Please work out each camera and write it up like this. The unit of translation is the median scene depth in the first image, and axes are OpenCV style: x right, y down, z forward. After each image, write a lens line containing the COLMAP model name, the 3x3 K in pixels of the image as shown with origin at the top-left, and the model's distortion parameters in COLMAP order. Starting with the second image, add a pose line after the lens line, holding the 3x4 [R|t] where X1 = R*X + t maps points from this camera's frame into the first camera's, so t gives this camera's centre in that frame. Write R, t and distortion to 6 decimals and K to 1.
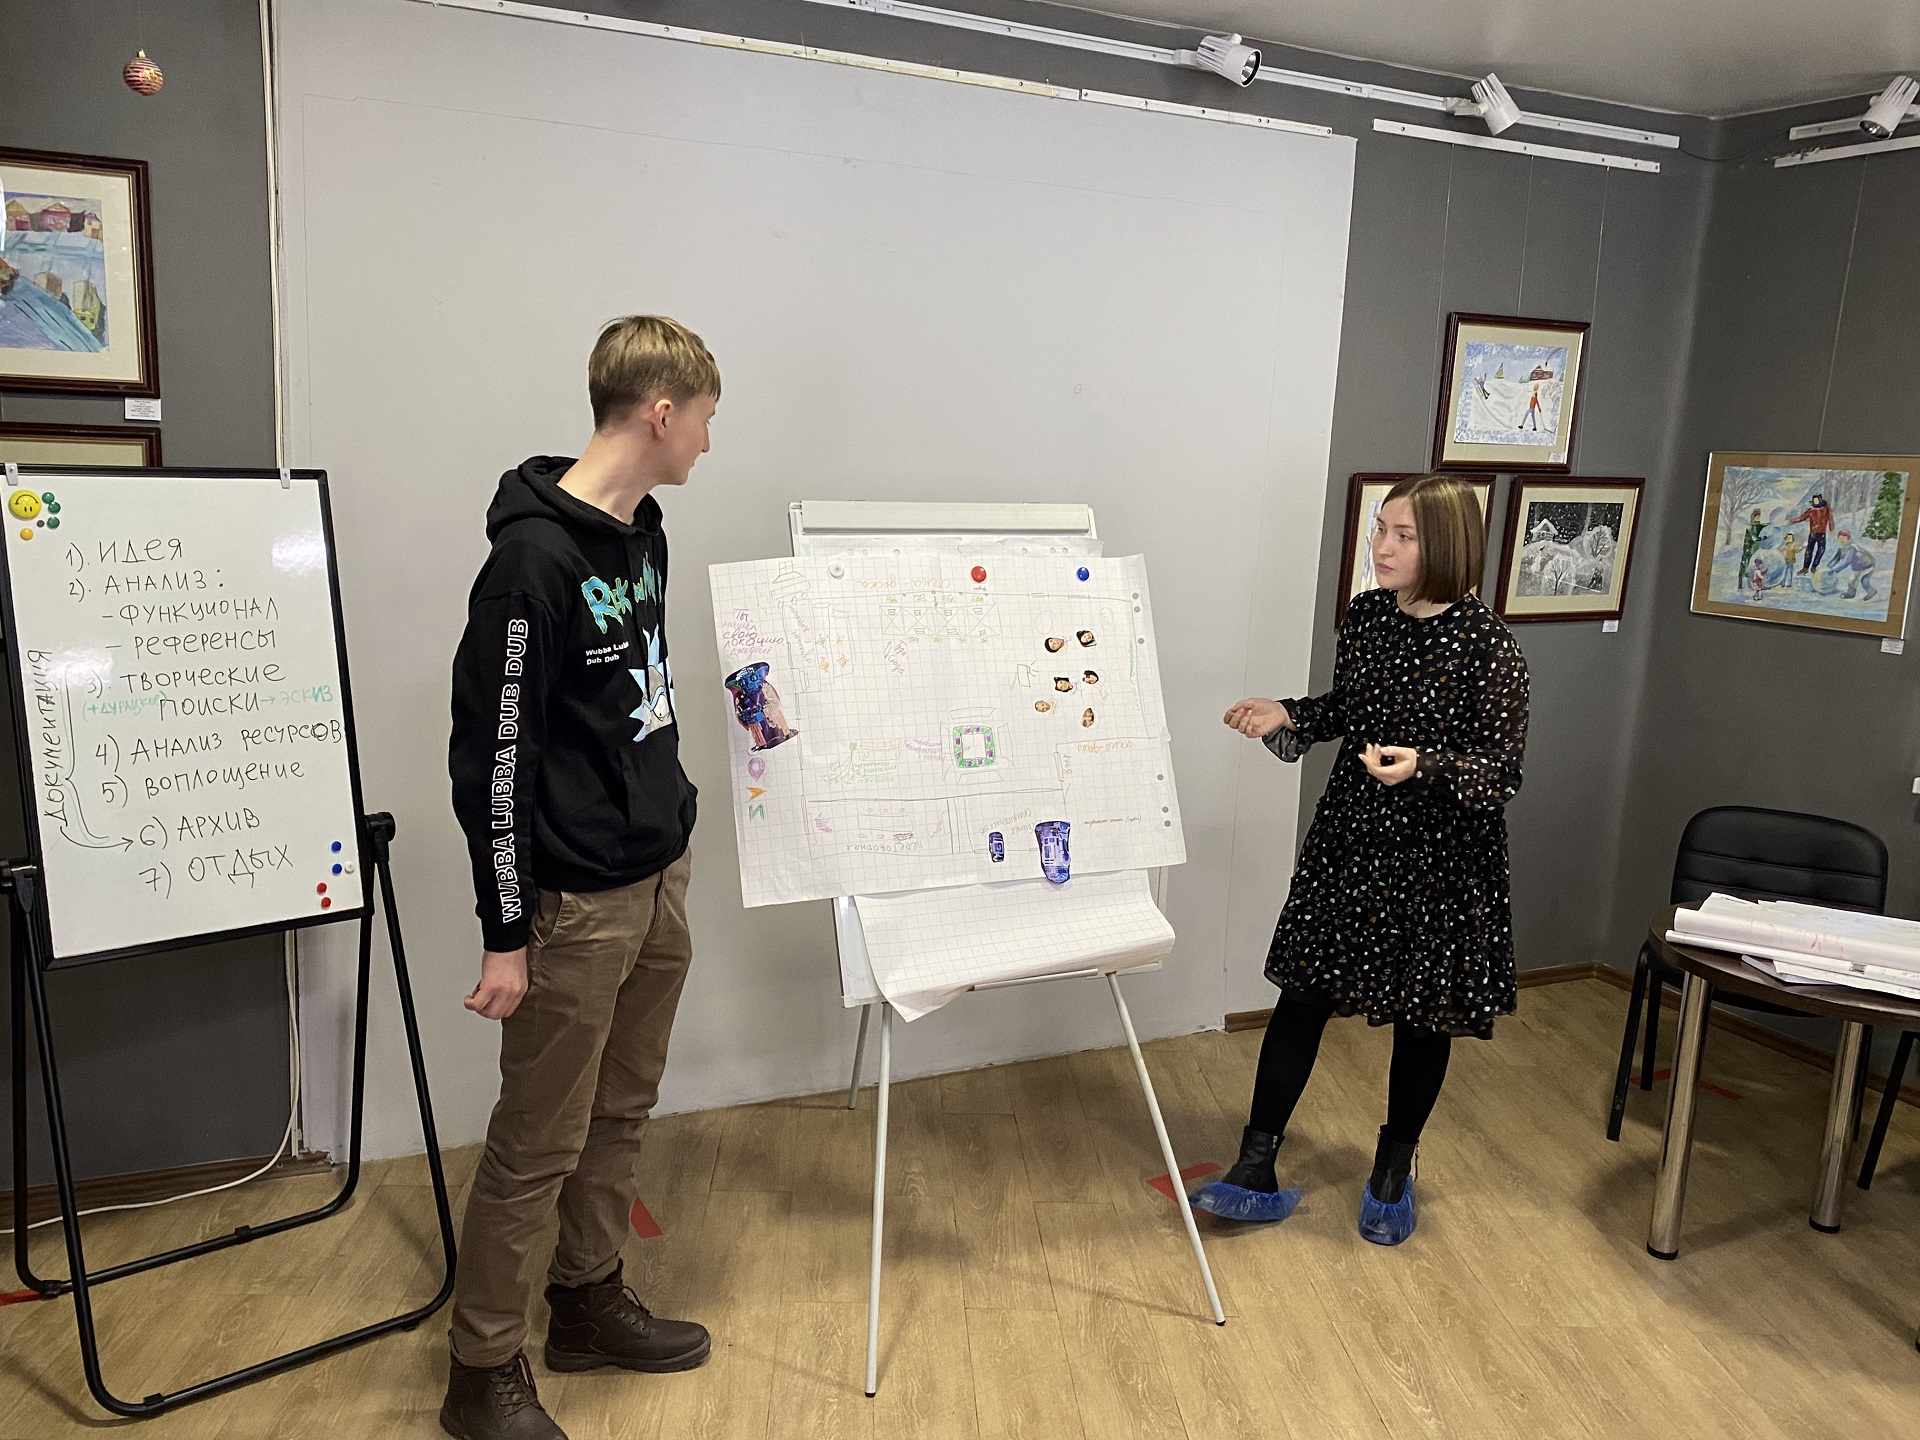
lens RADIAL K [[1574.2, 0, 957.1], [0, 1574.2, 739.0], [0, 0, 1]] dist [0.009409, -0.001965]
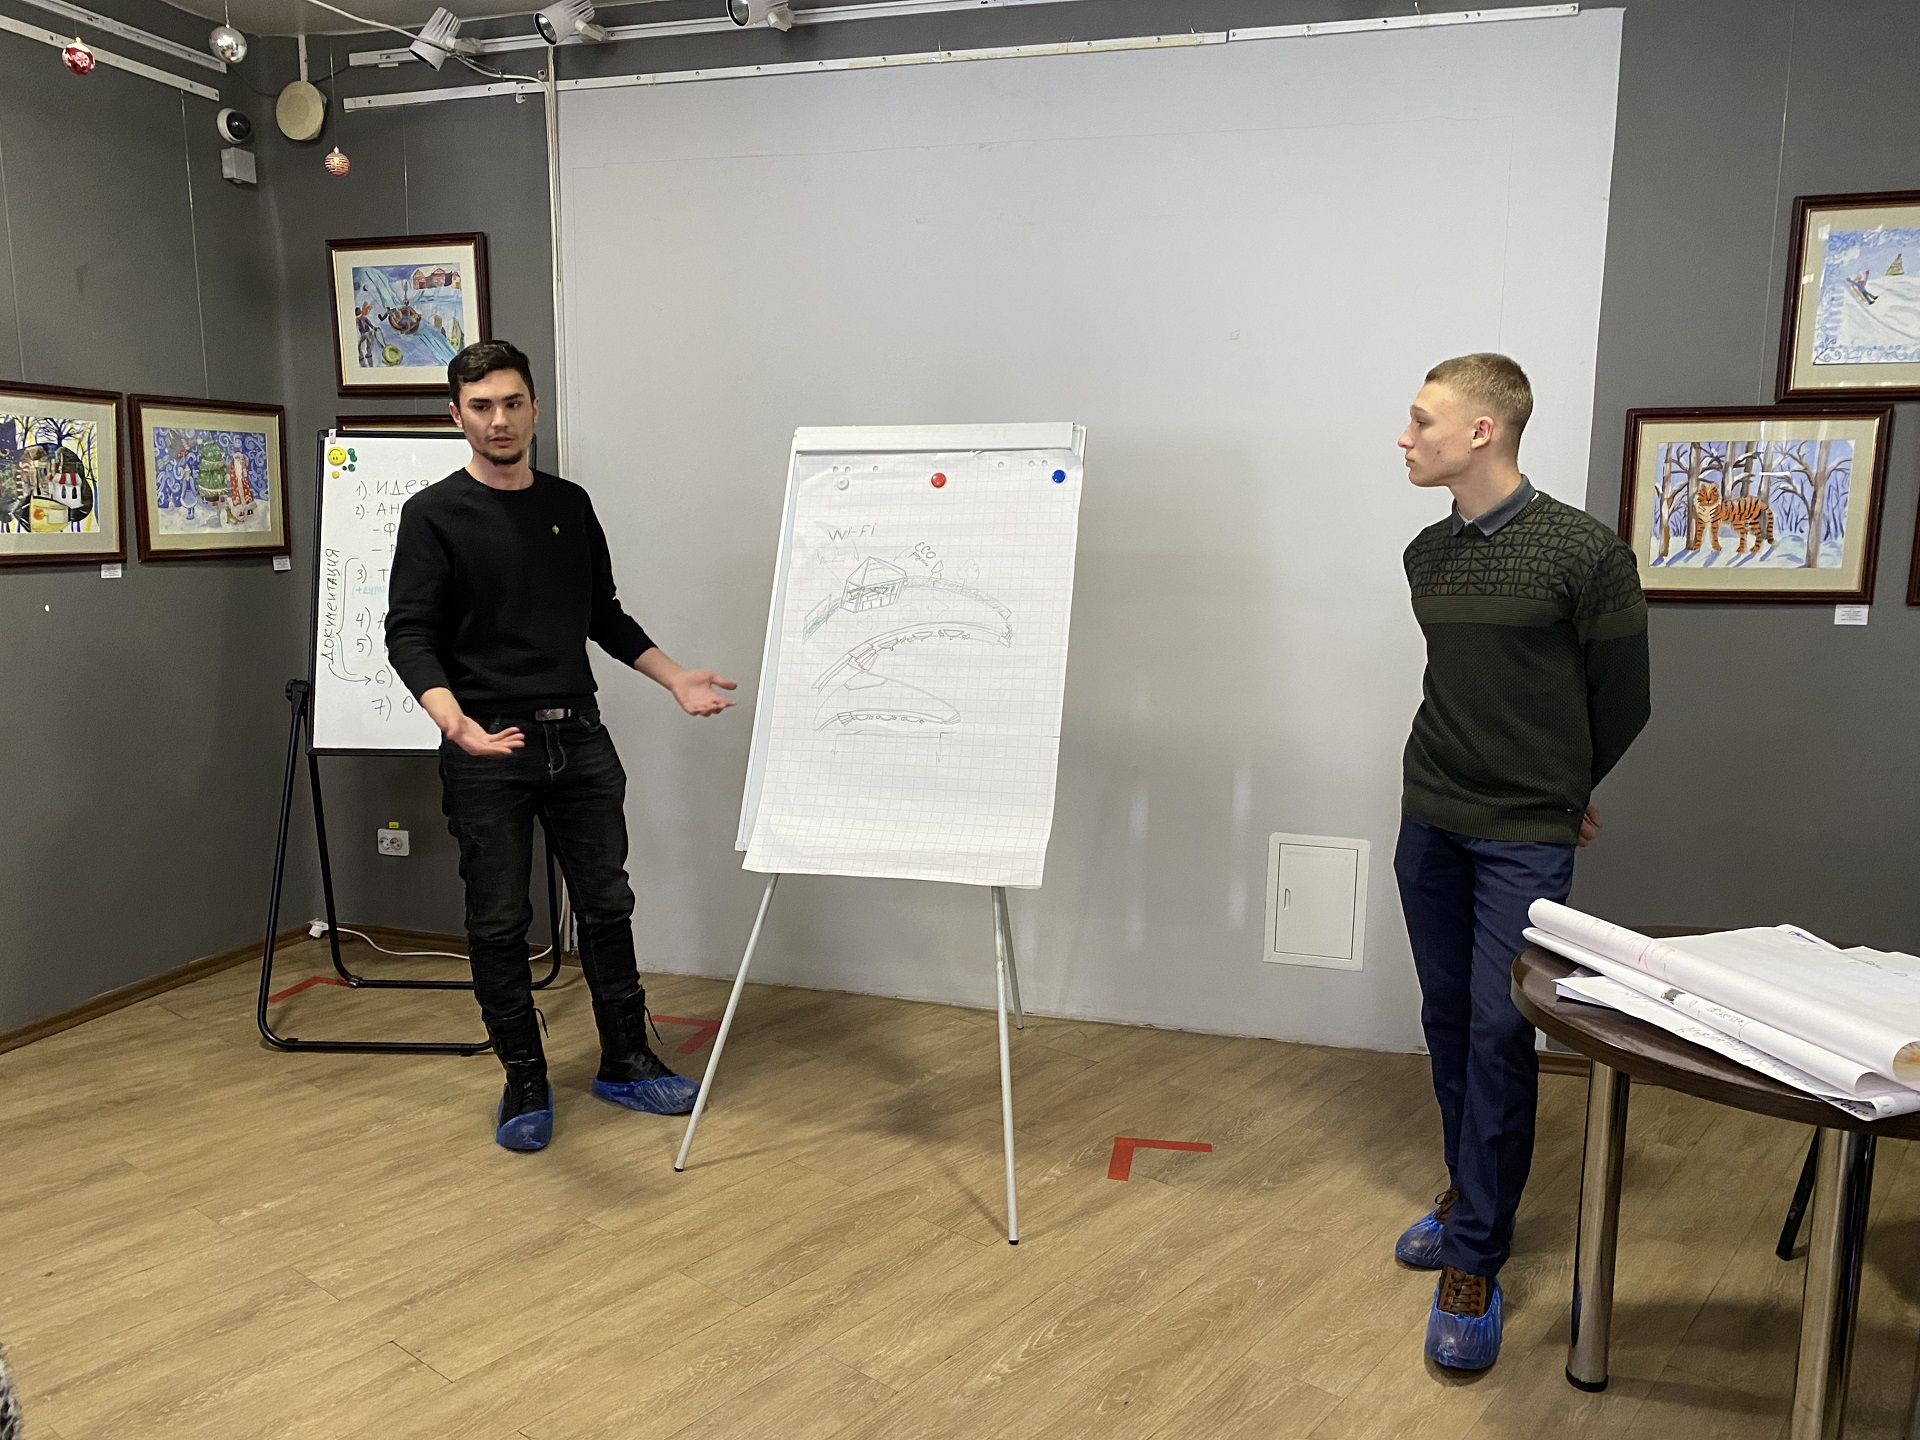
lens RADIAL K [[1457.3, 0, 930.9], [0, 1457.3, 733.5], [0, 0, 1]] dist [0.015924, 0.007841]
pose [[0.749179, 0.070991, -0.658552, 0.729130], [-0.105850, 0.994294, -0.013233, 0.071790], [0.653855, 0.079621, 0.752419, 0.286251]]
